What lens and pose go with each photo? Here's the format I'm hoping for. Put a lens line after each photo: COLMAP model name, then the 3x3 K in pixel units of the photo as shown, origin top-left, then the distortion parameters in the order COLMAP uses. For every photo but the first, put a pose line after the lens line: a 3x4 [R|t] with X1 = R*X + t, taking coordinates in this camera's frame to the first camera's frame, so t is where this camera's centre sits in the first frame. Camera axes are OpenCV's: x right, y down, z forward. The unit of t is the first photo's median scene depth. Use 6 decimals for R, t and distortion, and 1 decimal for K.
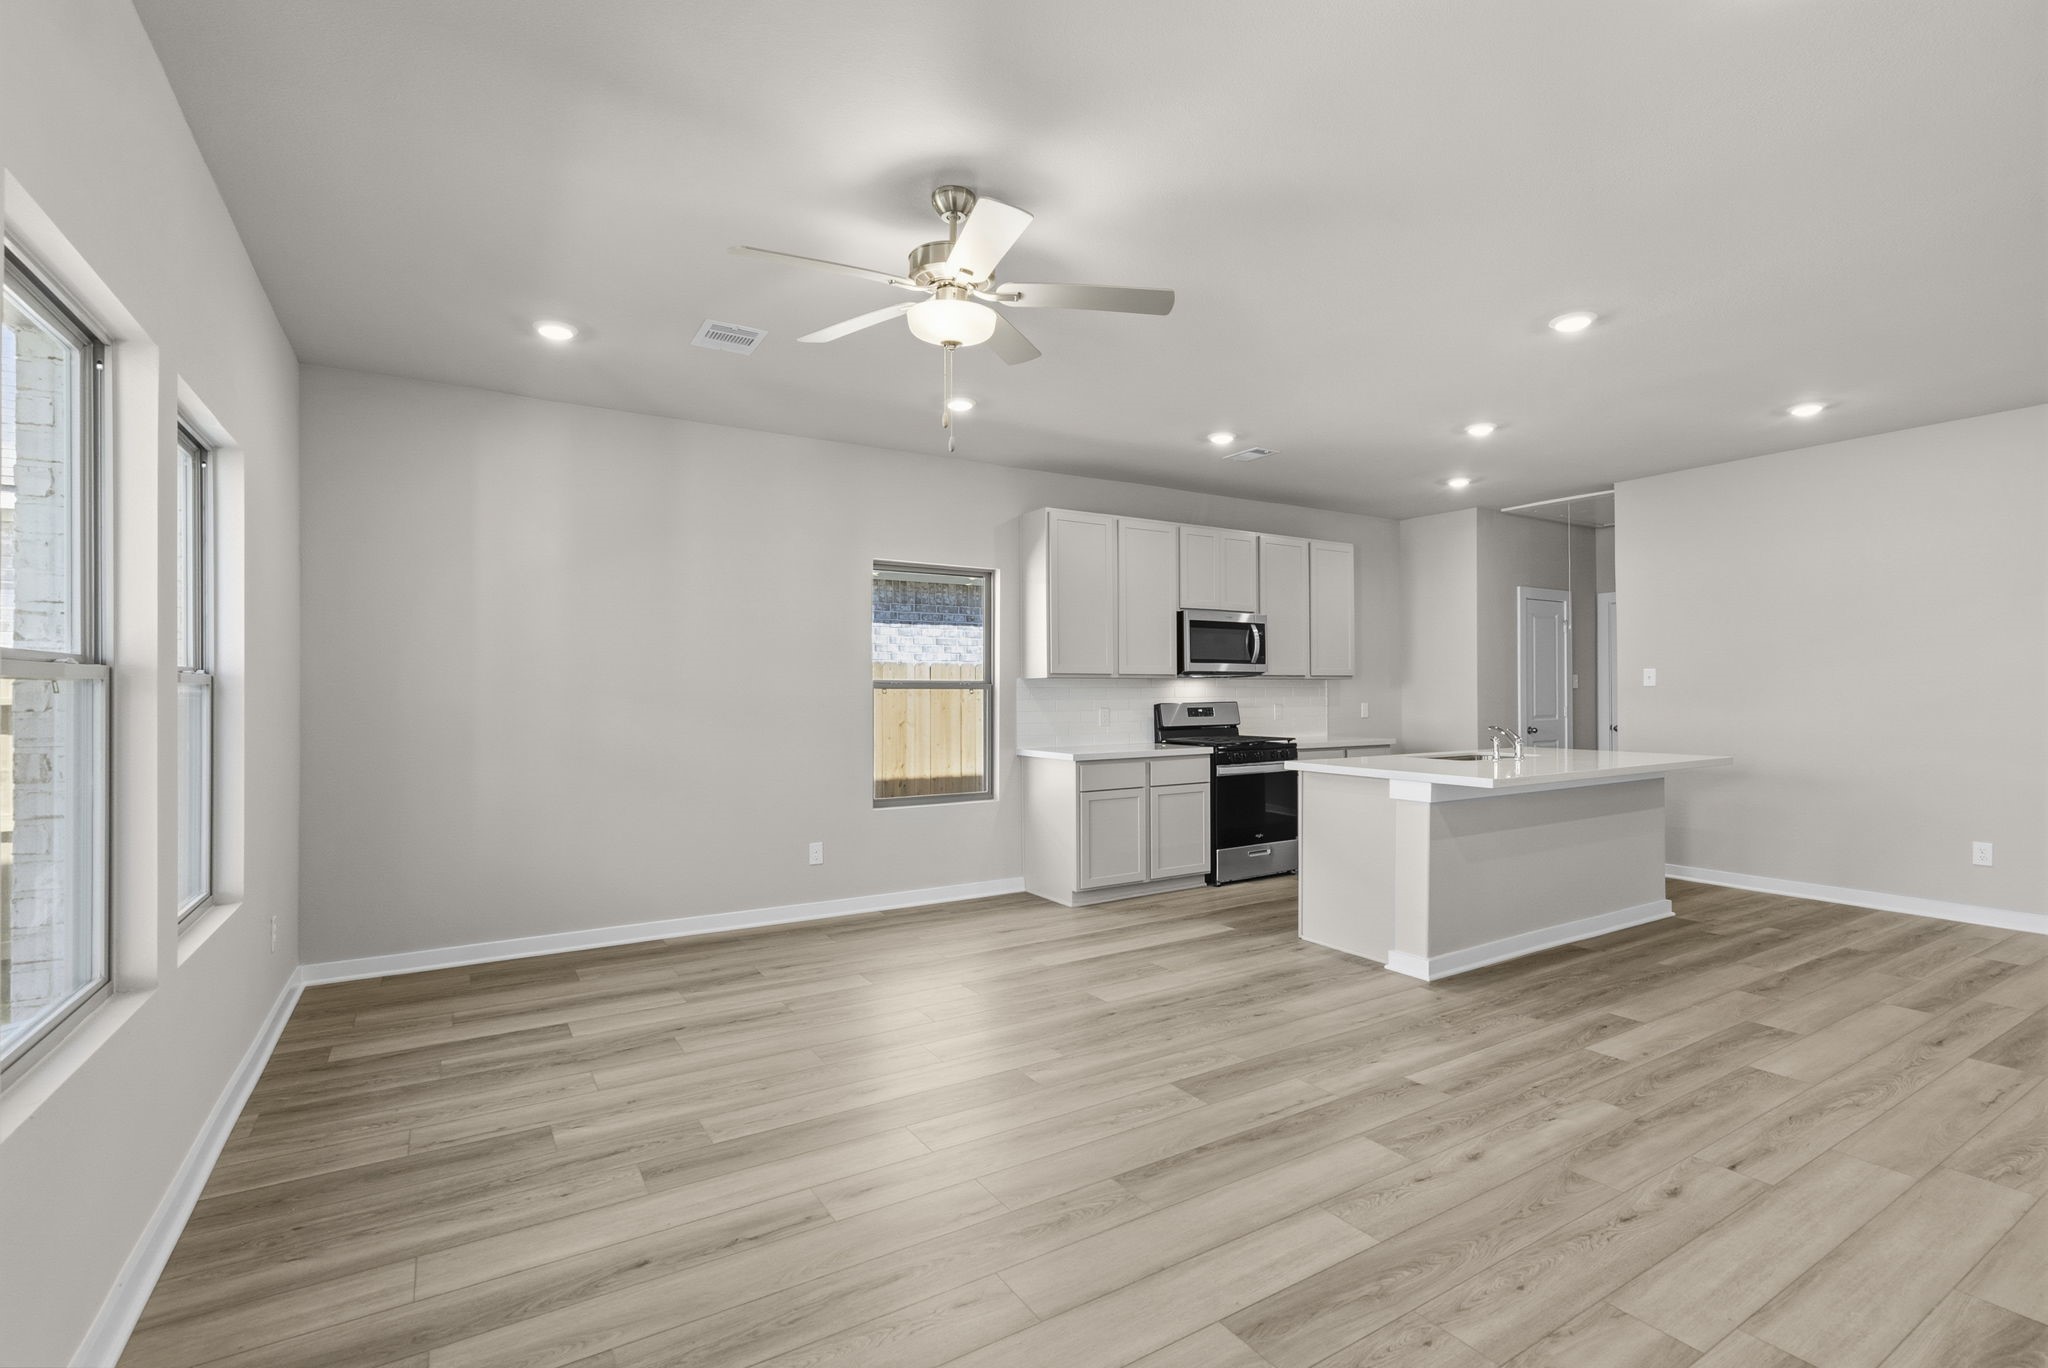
lens RADIAL K [[934.9, 0, 1028.9], [0, 934.9, 684.0], [0, 0, 1]] dist [-0.003682, 0.000162]
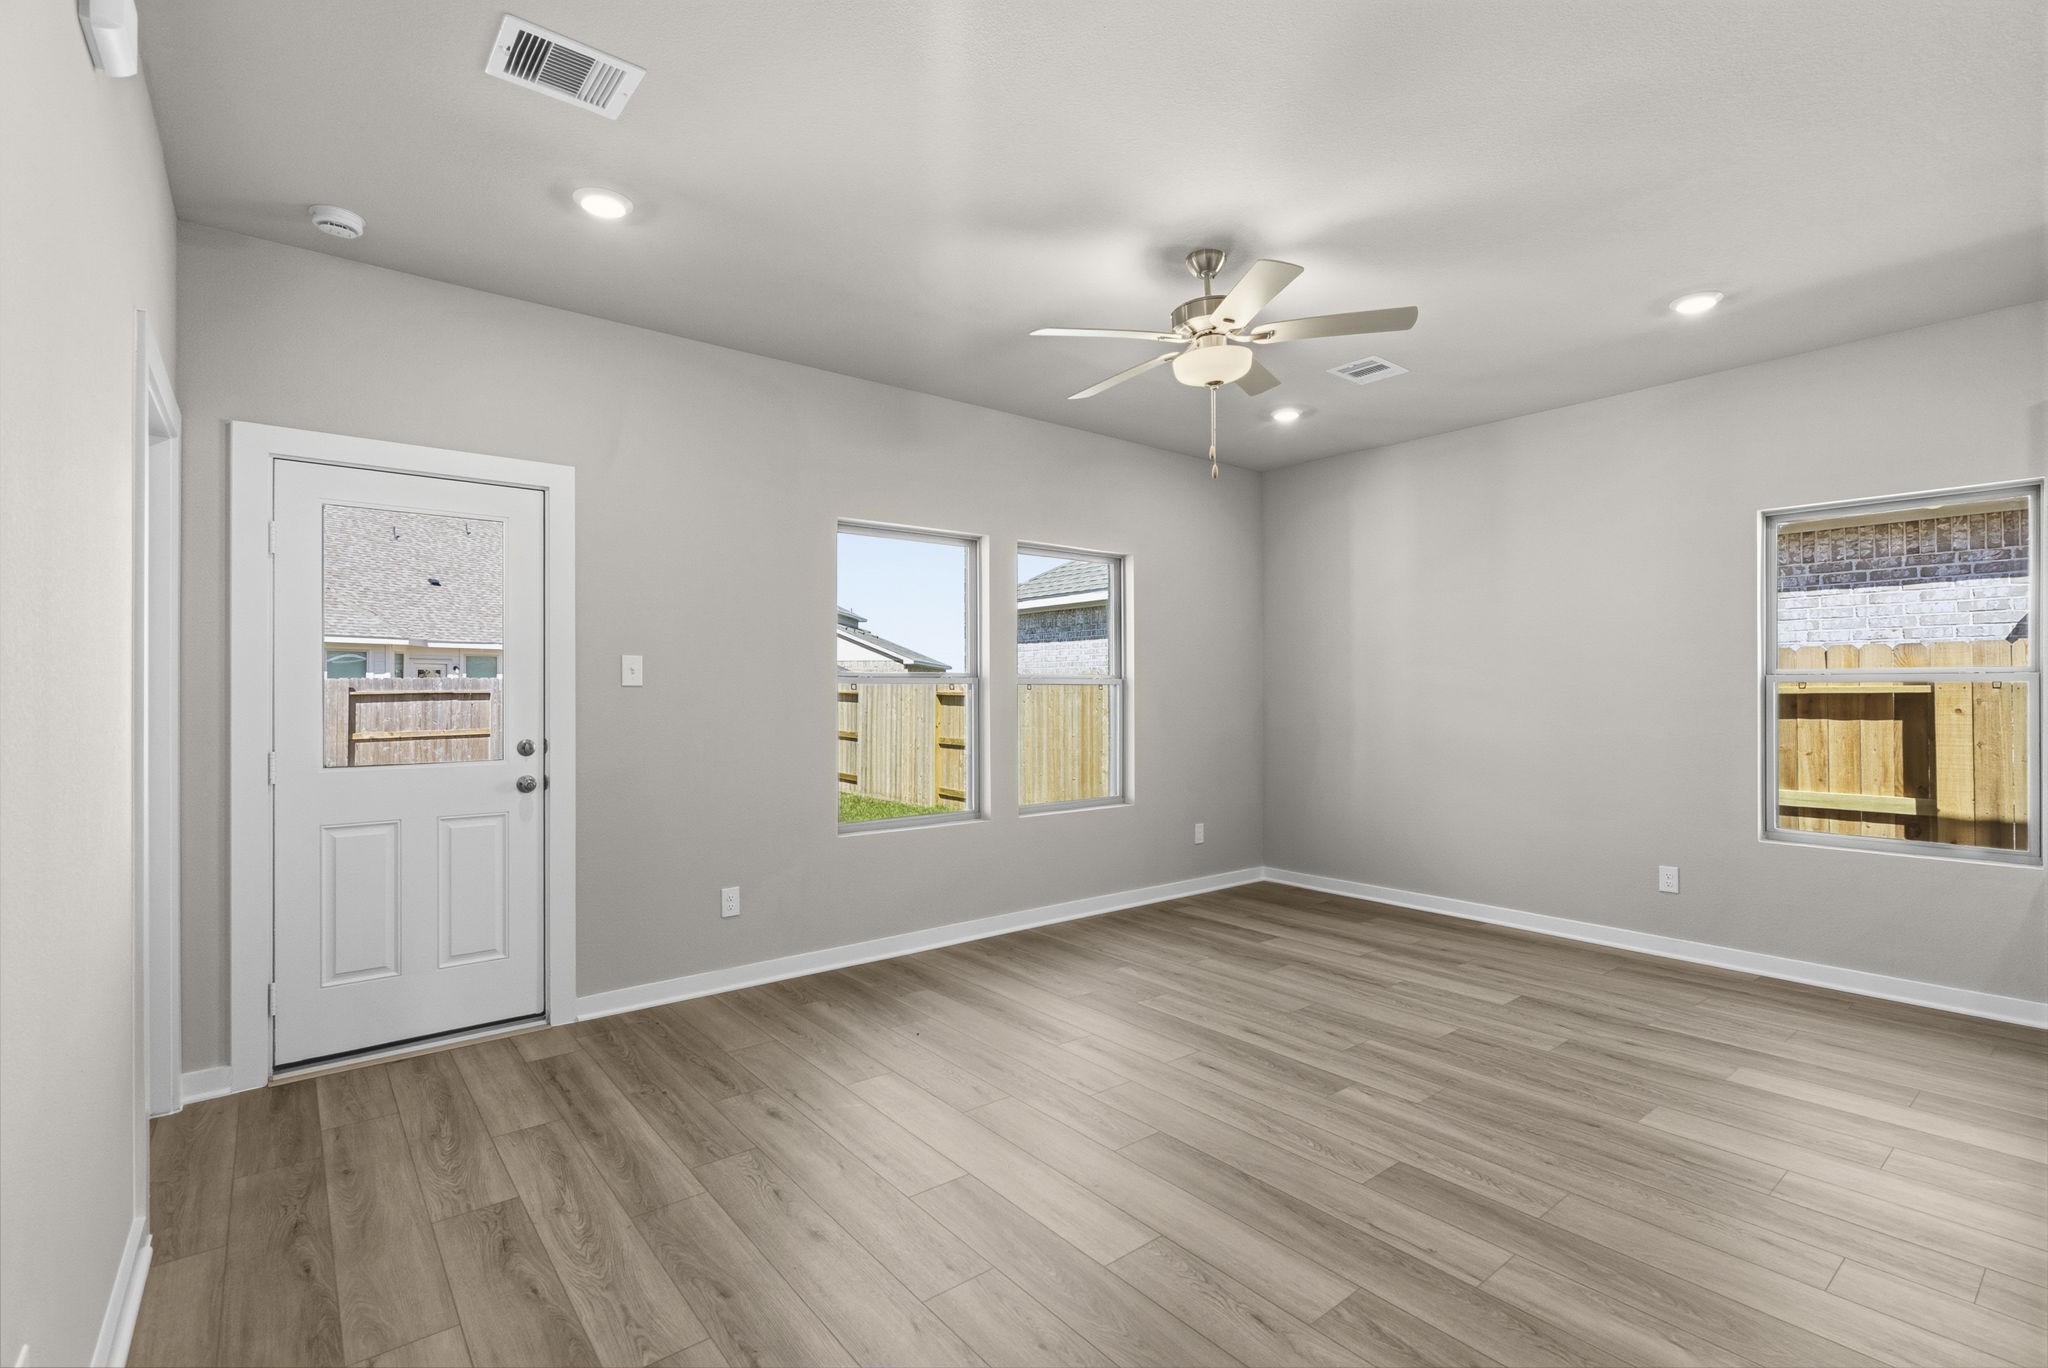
lens RADIAL K [[934.9, 0, 1029.0], [0, 934.9, 688.9], [0, 0, 1]] dist [-0.003682, 0.000162]
pose [[0.121653, 0.000778, -0.992572, 0.889845], [0.012595, 0.999918, 0.002327, 0.002060], [0.992493, -0.012784, 0.121633, 0.551317]]
